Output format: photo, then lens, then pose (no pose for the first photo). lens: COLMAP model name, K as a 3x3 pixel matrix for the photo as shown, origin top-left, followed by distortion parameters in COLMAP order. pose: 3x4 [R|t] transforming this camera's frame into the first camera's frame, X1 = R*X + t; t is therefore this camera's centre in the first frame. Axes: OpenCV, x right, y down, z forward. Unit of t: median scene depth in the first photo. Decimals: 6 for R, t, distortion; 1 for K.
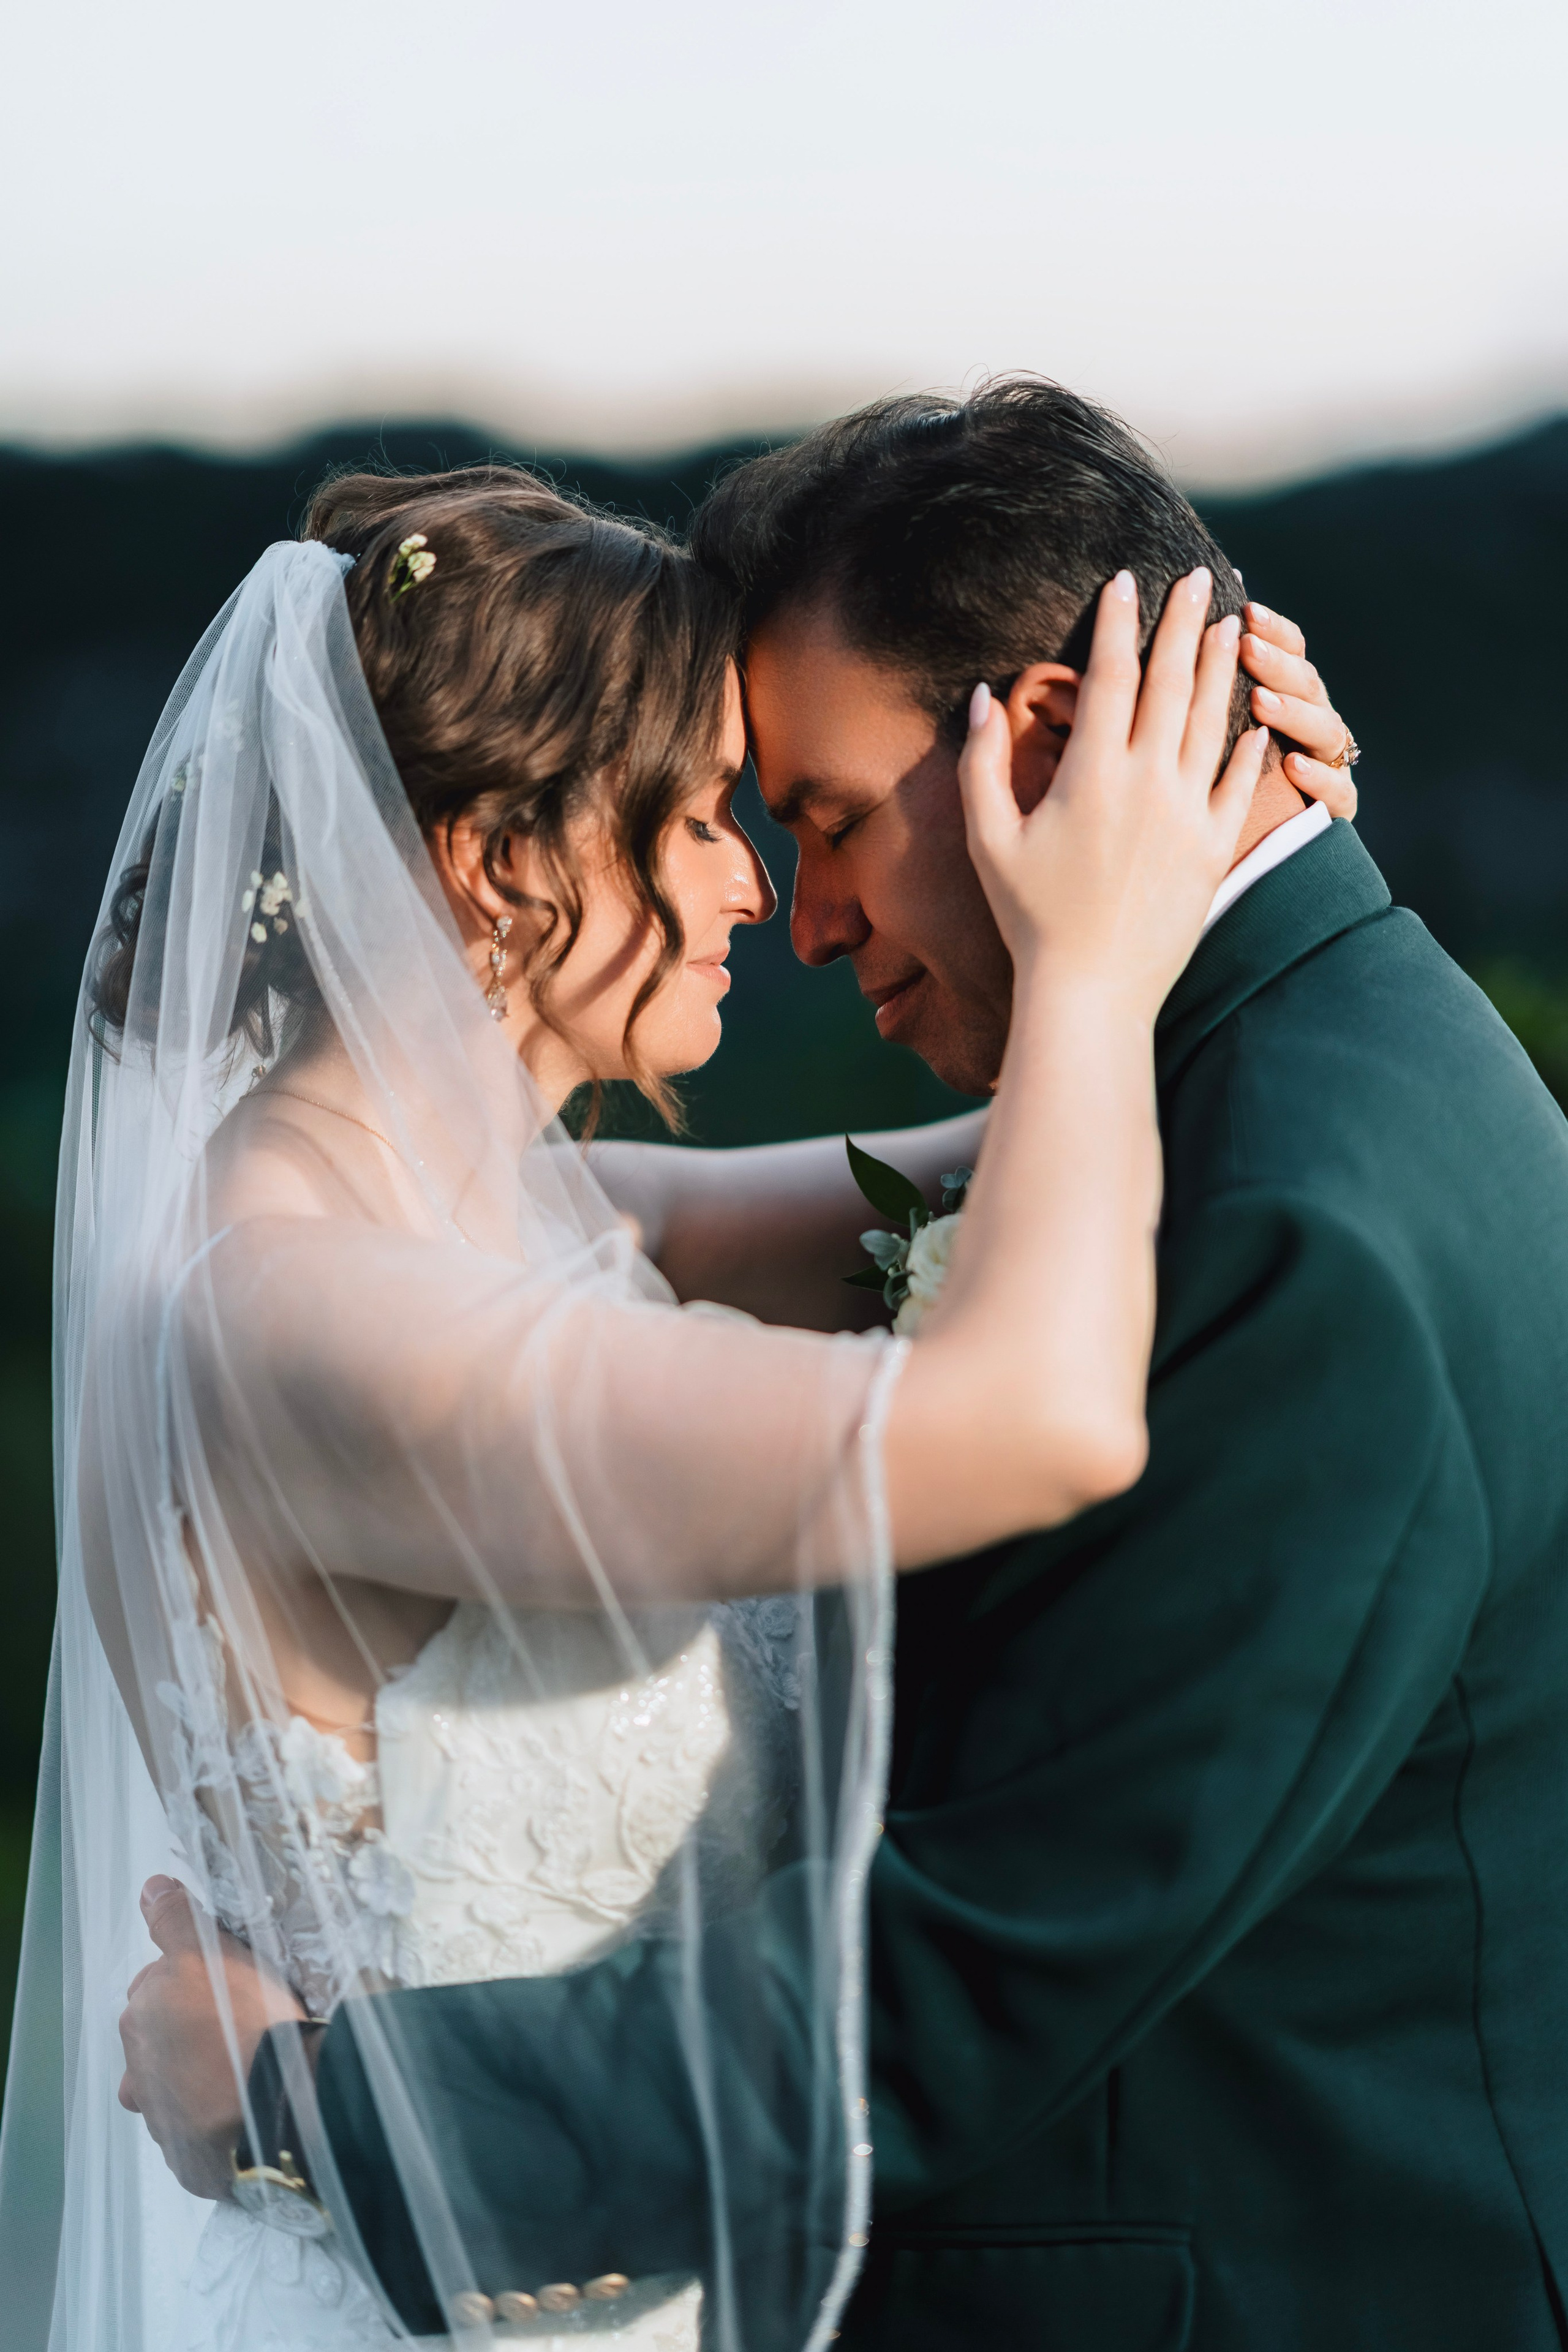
lens RADIAL K [[5500.1, 0, 784.0], [0, 5500.1, 1176.0], [0, 0, 1]] dist [-0.011783, 1.094703]
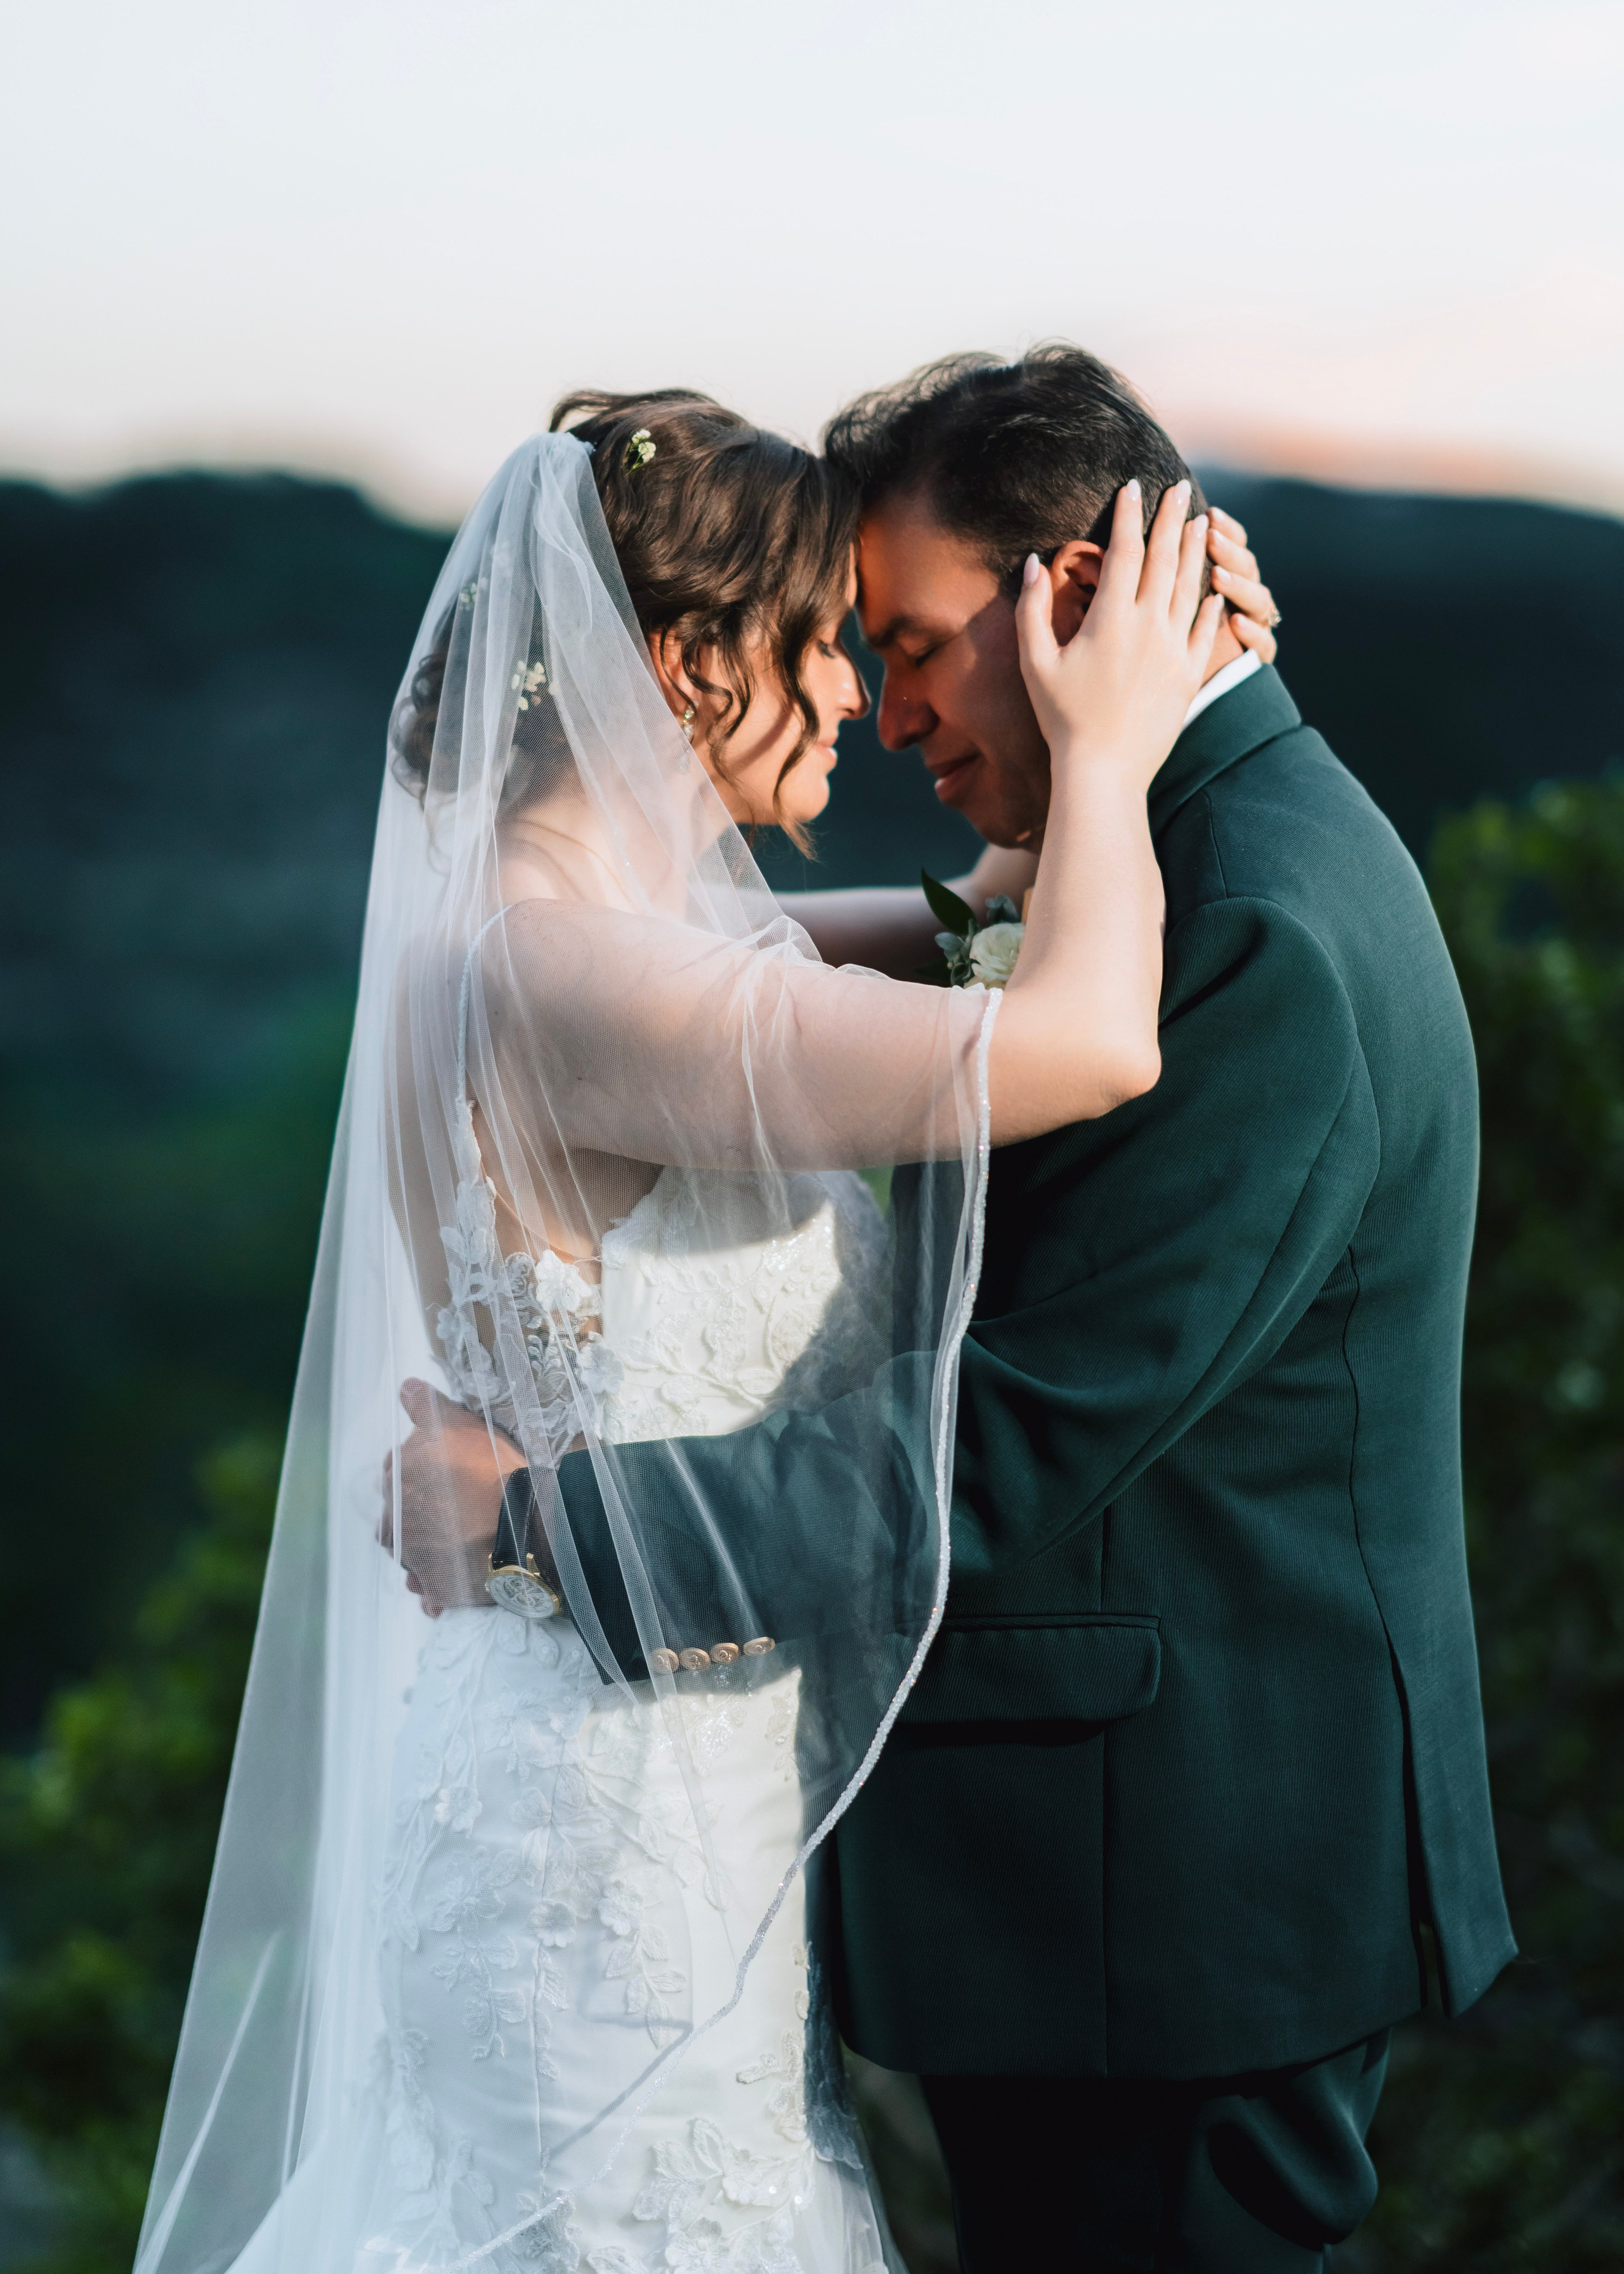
lens RADIAL K [[5845.1, 0, 812.0], [0, 5845.1, 1137.0], [0, 0, 1]] dist [0.038315, 0.551444]
pose [[0.992754, 0.035731, 0.114730, -0.190717], [-0.033574, 0.999222, -0.020683, 0.095781], [-0.115380, 0.016681, 0.993181, -0.502763]]
